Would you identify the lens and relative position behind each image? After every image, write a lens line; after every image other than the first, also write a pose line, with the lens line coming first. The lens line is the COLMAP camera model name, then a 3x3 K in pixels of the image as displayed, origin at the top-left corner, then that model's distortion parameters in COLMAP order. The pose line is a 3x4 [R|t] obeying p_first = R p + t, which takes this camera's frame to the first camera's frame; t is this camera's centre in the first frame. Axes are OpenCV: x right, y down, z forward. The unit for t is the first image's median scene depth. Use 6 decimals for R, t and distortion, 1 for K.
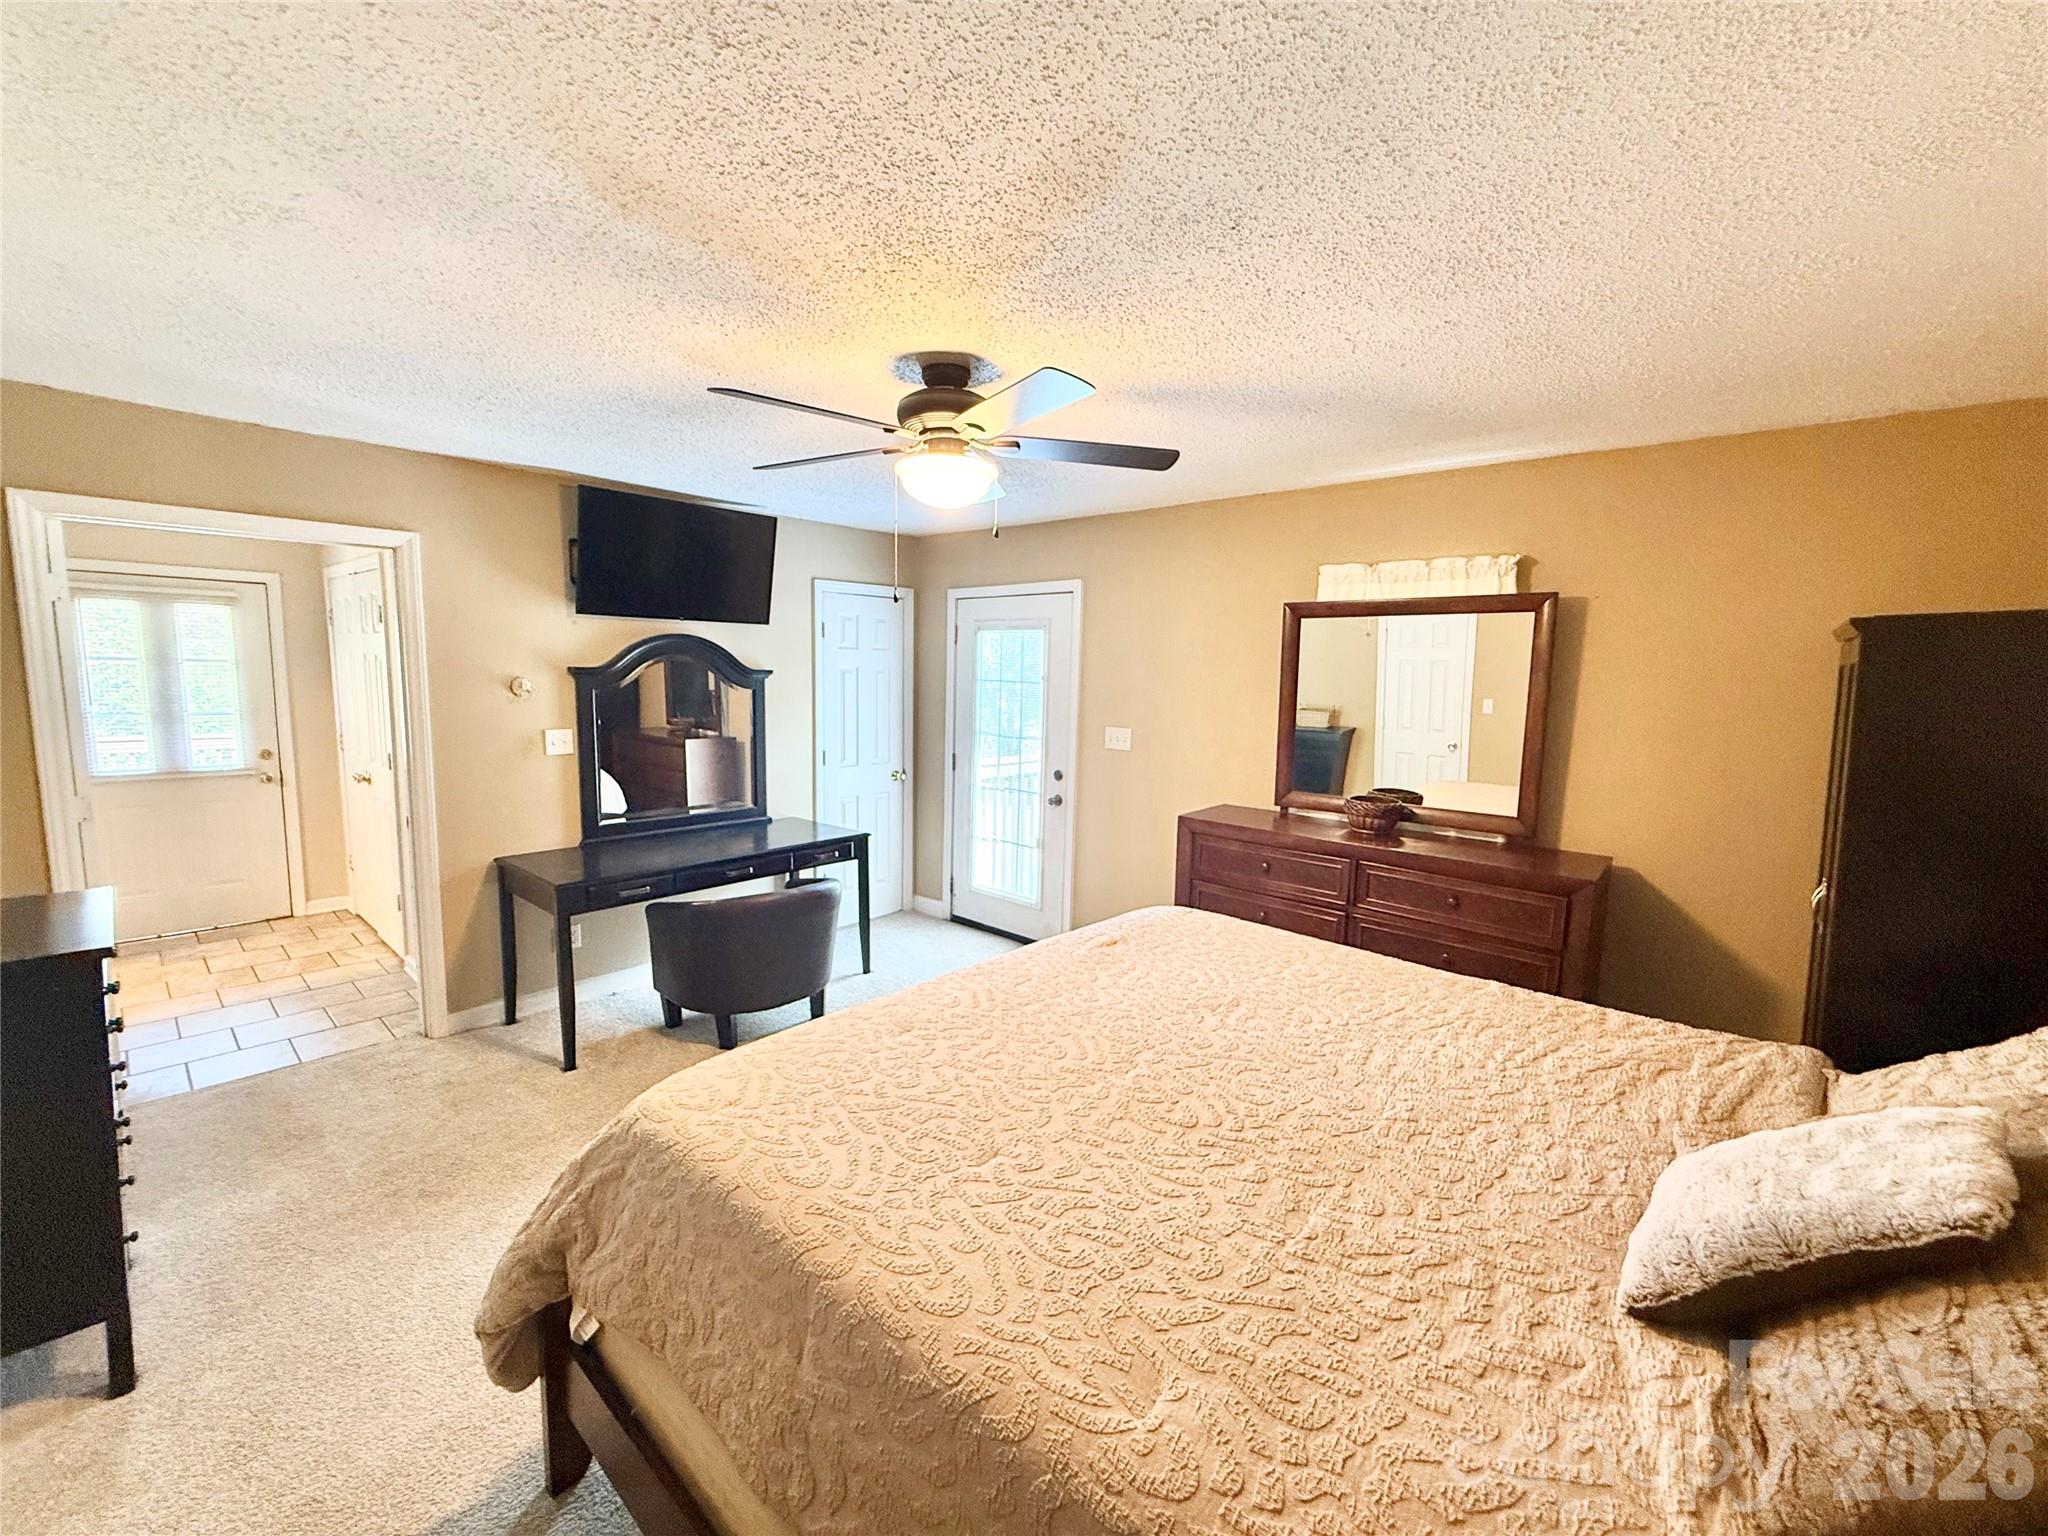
lens RADIAL K [[818.5, 0, 1023.4], [0, 818.5, 765.1], [0, 0, 1]] dist [0.000326, 0.000336]
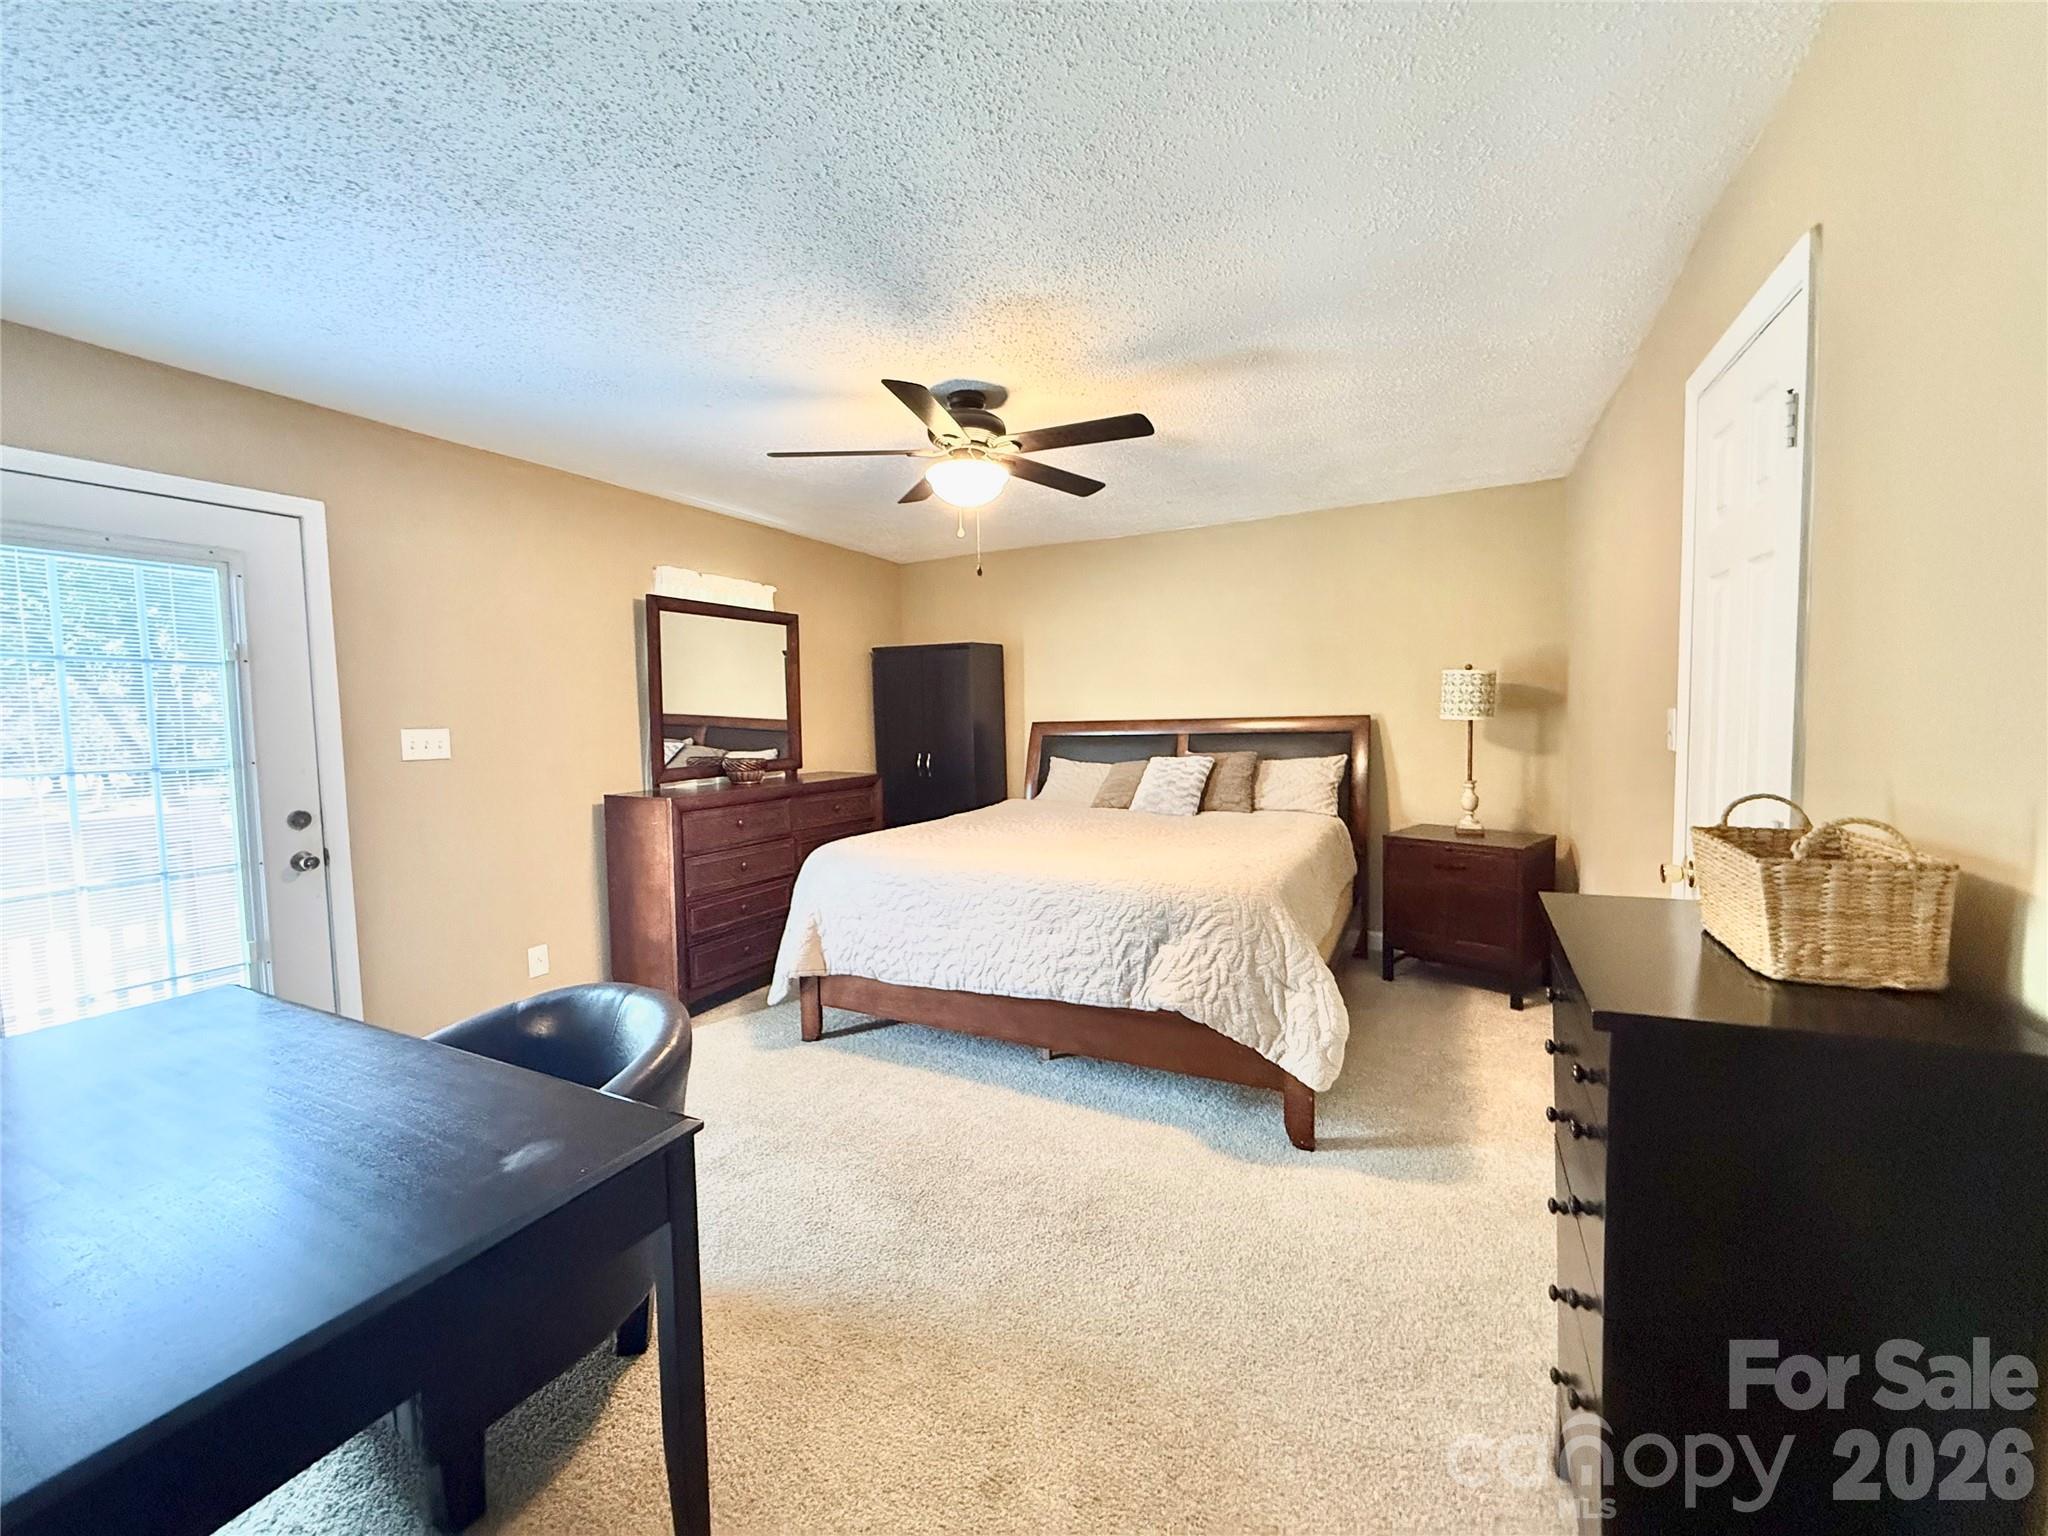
lens RADIAL K [[818.5, 0, 1023.4], [0, 818.5, 765.1], [0, 0, 1]] dist [0.000326, 0.000336]
pose [[-0.246807, -0.073787, 0.966251, -0.843126], [0.133812, 0.984950, 0.109394, -0.027066], [-0.959782, 0.156295, -0.233219, 0.797013]]
